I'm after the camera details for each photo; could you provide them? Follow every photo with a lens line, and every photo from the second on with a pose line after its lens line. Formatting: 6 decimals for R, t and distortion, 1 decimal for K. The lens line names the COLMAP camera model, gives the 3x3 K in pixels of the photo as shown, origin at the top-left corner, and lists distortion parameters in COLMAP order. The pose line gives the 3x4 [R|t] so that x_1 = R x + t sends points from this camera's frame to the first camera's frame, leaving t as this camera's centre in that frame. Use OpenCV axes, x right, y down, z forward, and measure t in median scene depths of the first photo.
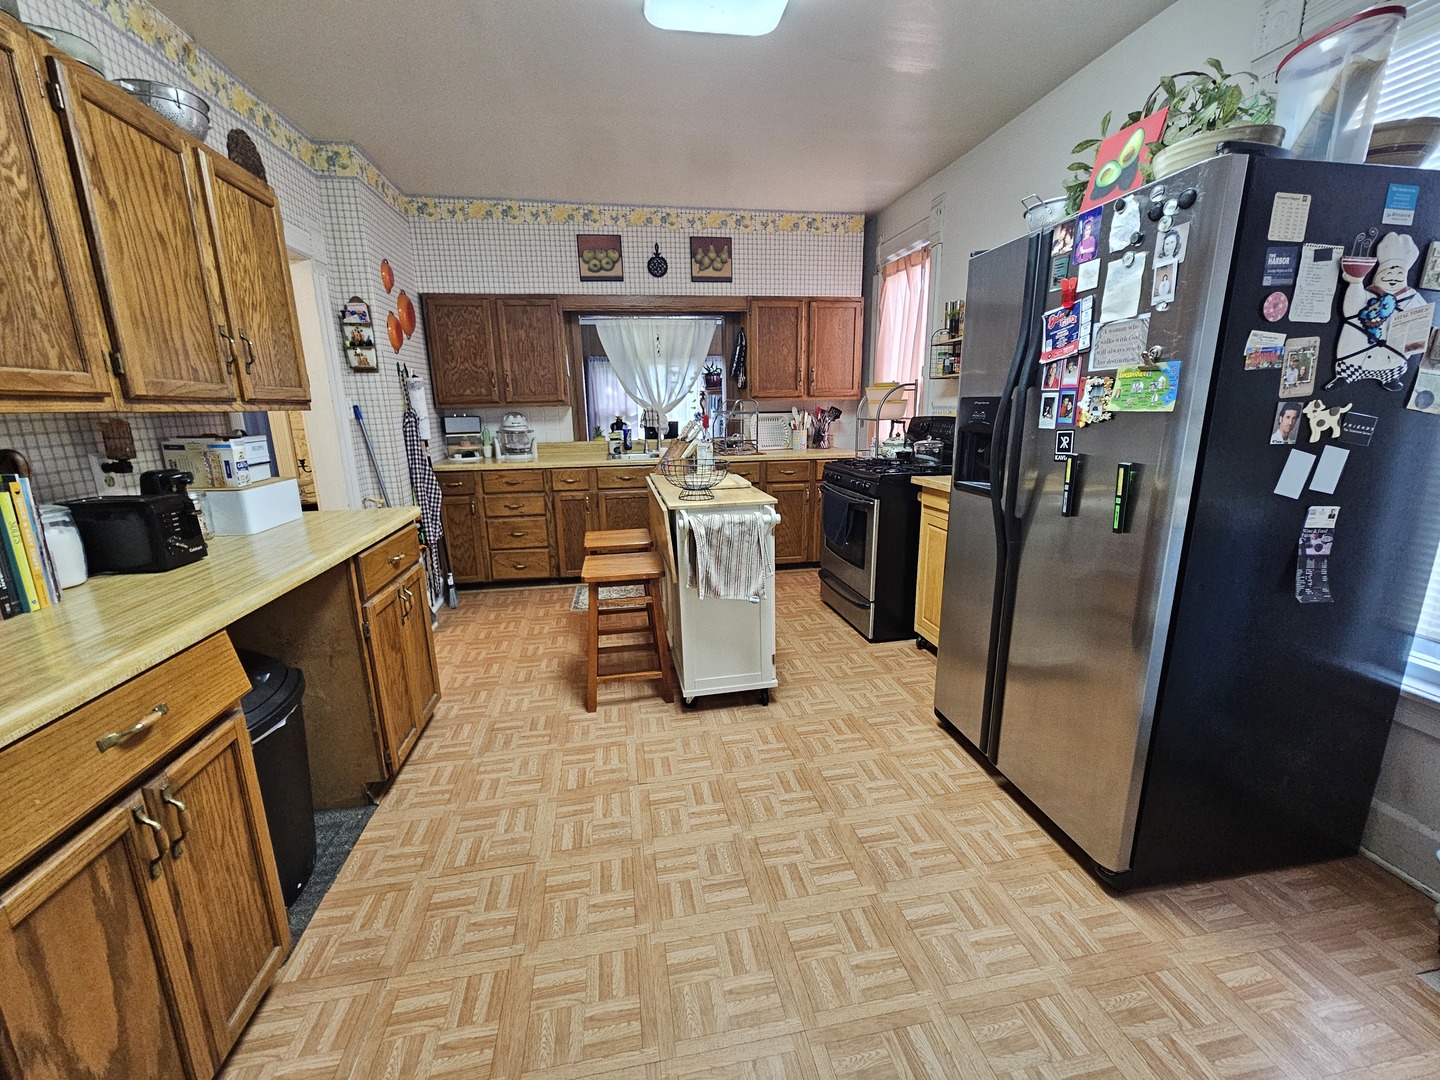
lens RADIAL K [[593.5, 0, 711.3], [0, 593.5, 540.1], [0, 0, 1]] dist [-0.002269, 0.001839]
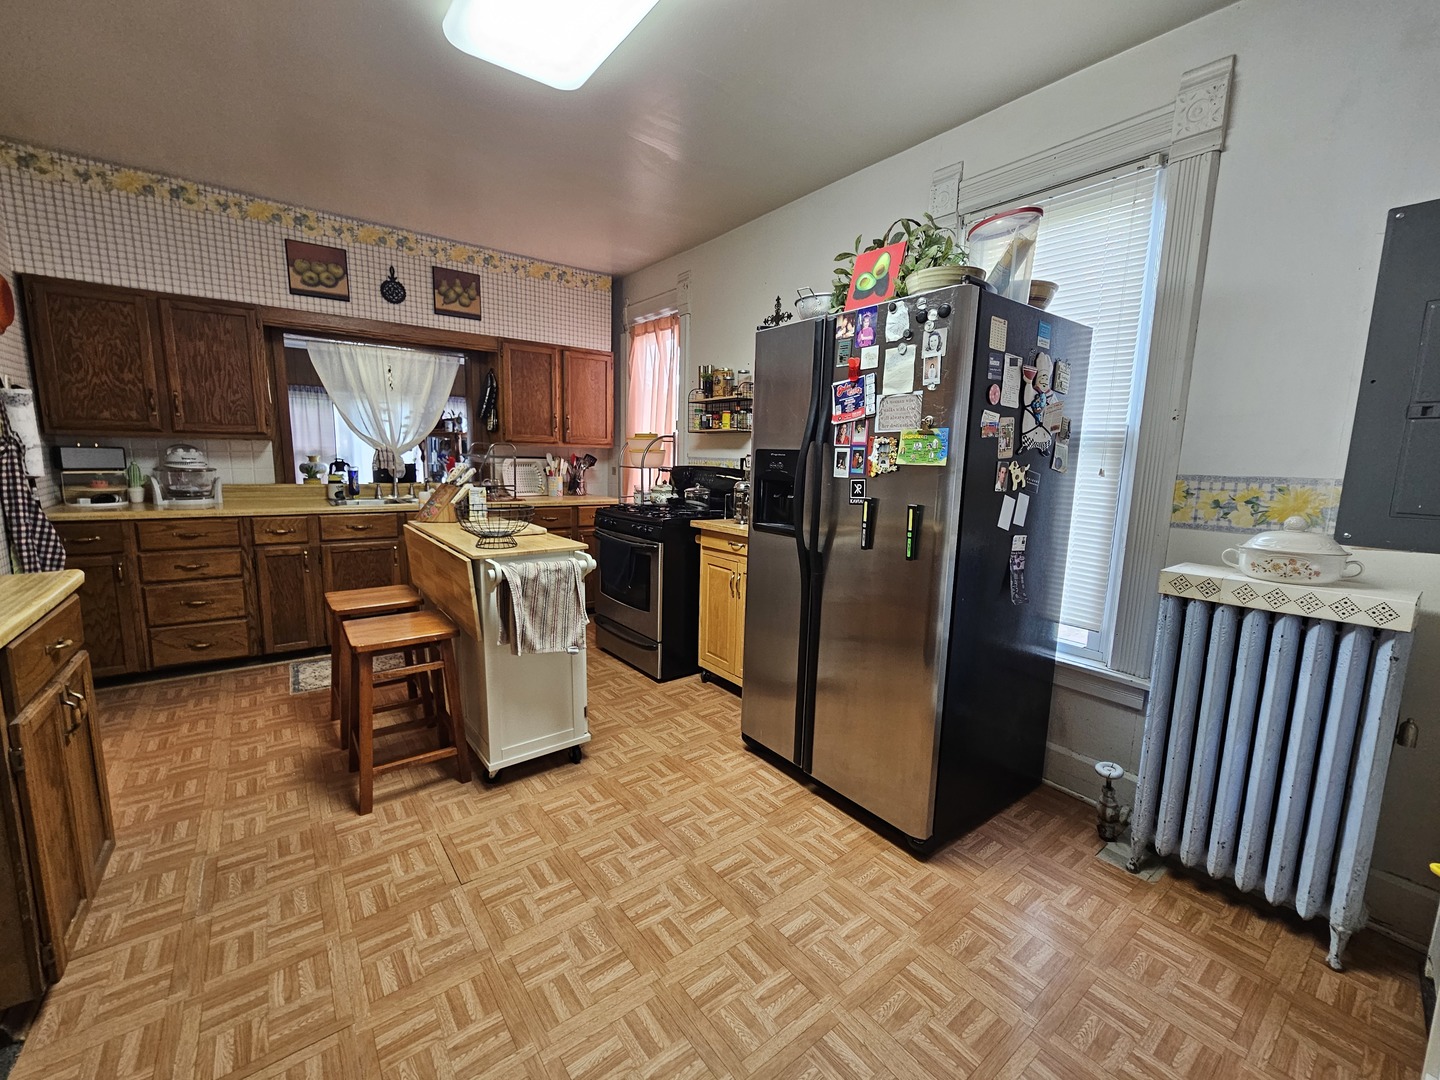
lens RADIAL K [[593.5, 0, 708.6], [0, 593.5, 541.3], [0, 0, 1]] dist [-0.002269, 0.001839]
pose [[0.890360, -0.026866, 0.454464, -0.161425], [0.062617, 0.995997, -0.063796, 0.000697], [-0.450931, 0.085258, 0.888477, 0.044911]]
